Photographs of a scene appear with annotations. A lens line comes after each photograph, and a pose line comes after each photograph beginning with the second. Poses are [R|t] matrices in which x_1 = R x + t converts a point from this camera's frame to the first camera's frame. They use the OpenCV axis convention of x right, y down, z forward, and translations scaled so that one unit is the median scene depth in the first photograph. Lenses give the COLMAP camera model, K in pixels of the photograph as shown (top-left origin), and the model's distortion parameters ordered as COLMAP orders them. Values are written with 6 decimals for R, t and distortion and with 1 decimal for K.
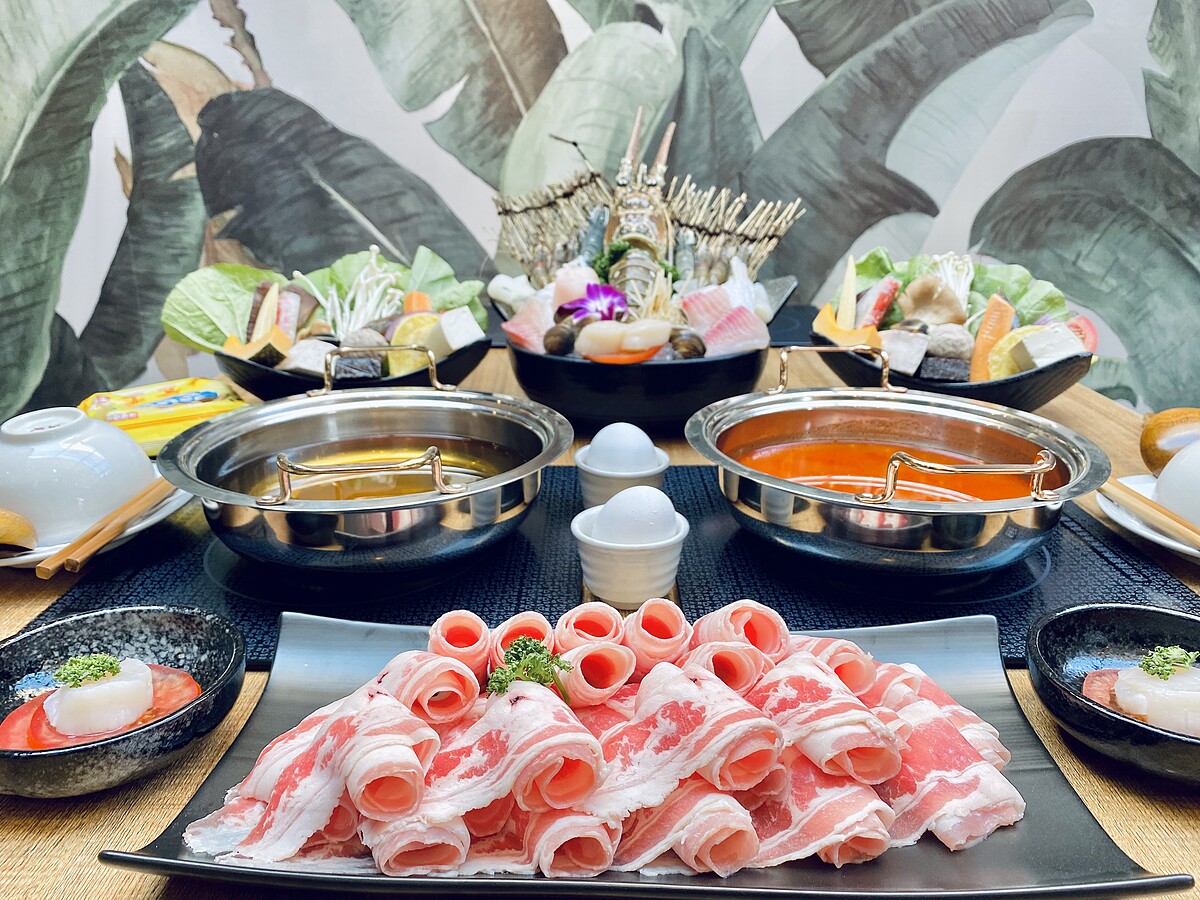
lens RADIAL K [[940.6, 0, 600.0], [0, 940.6, 421.5], [0, 0, 1]] dist [0.034615, -0.059903]
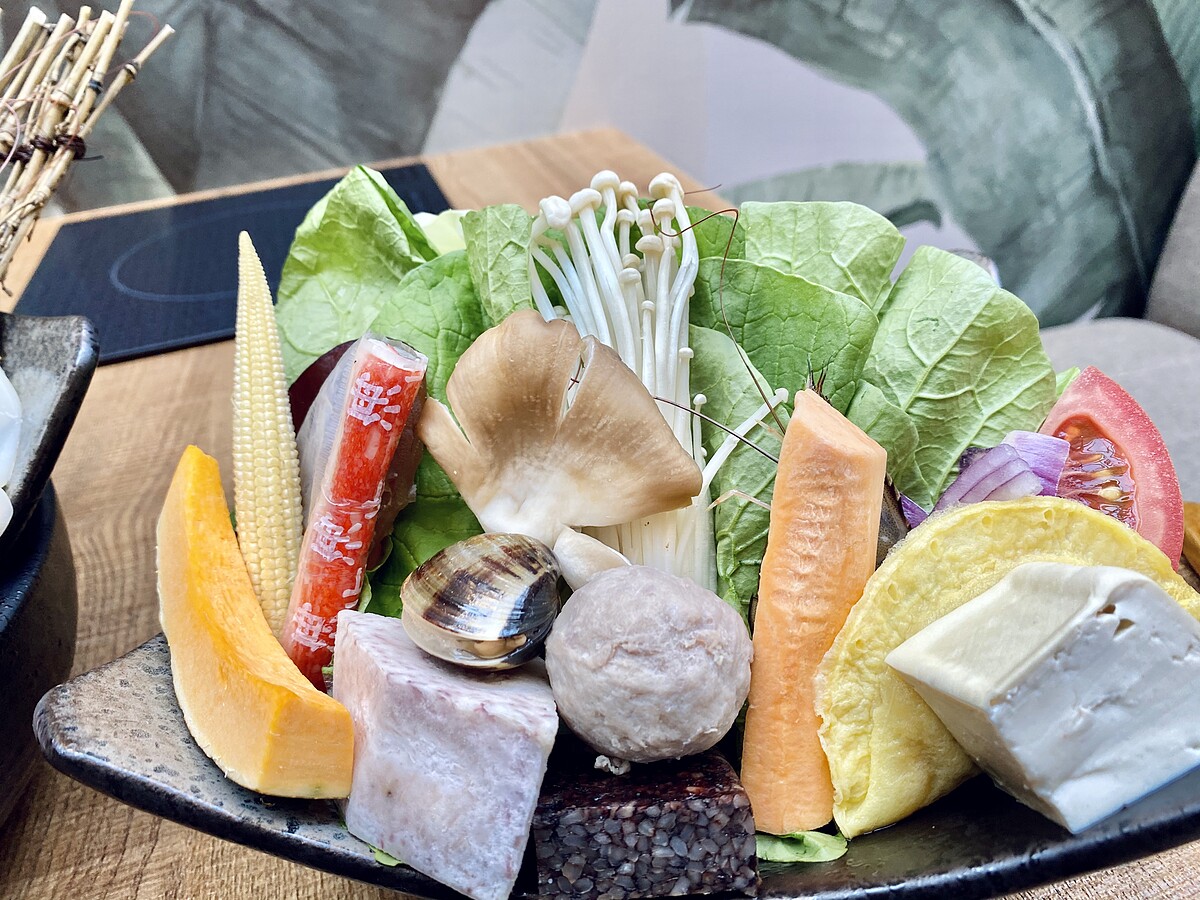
lens RADIAL K [[947.3, 0, 602.0], [0, 947.3, 423.5], [0, 0, 1]] dist [-0.004507, -0.009629]
pose [[0.949392, -0.226614, 0.217488, 0.297112], [0.167025, 0.950659, 0.261439, -0.181419], [-0.266003, -0.211882, 0.940398, 0.736647]]
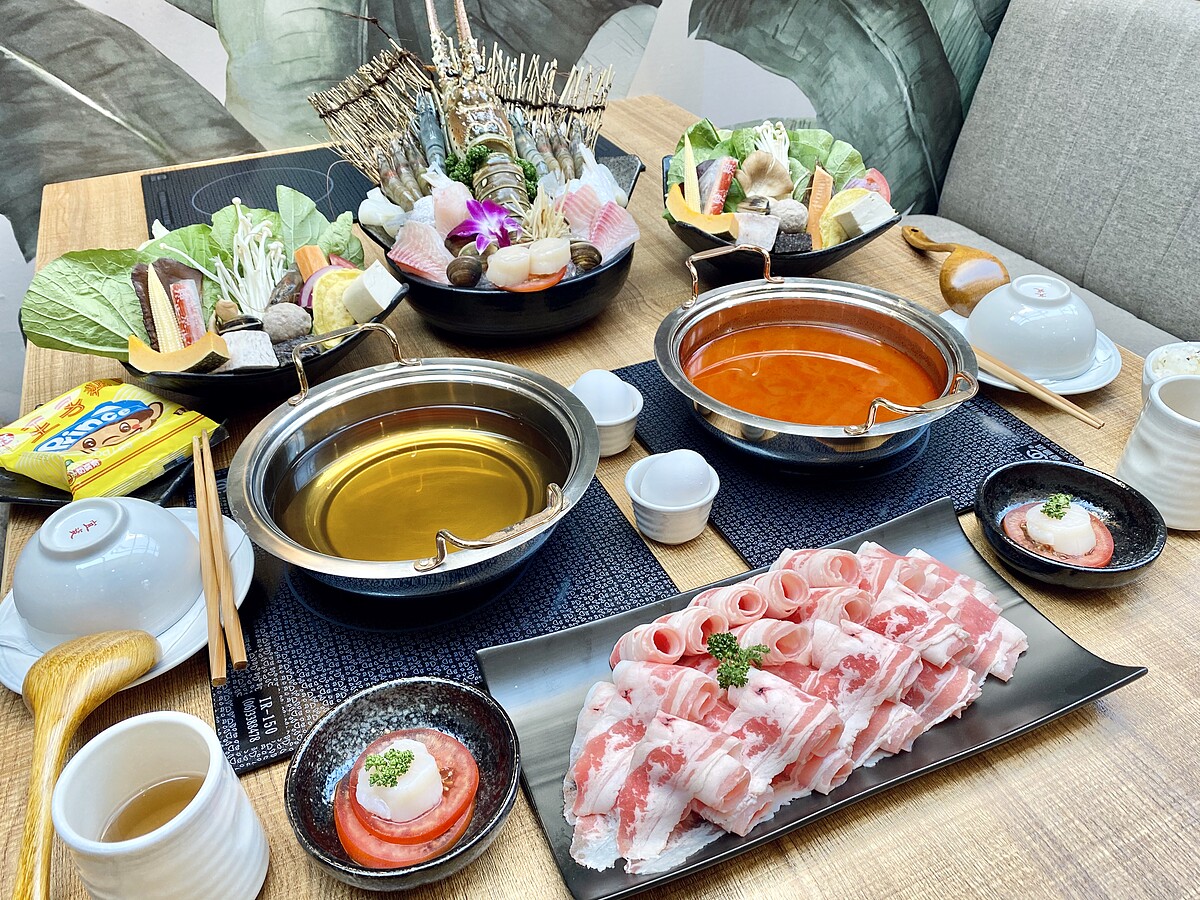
lens RADIAL K [[947.3, 0, 602.0], [0, 947.3, 423.5], [0, 0, 1]] dist [-0.004507, -0.009629]
pose [[0.909943, -0.249430, 0.331343, -0.281659], [0.134861, 0.933467, 0.332343, -0.245234], [-0.392195, -0.257728, 0.883040, -0.028049]]
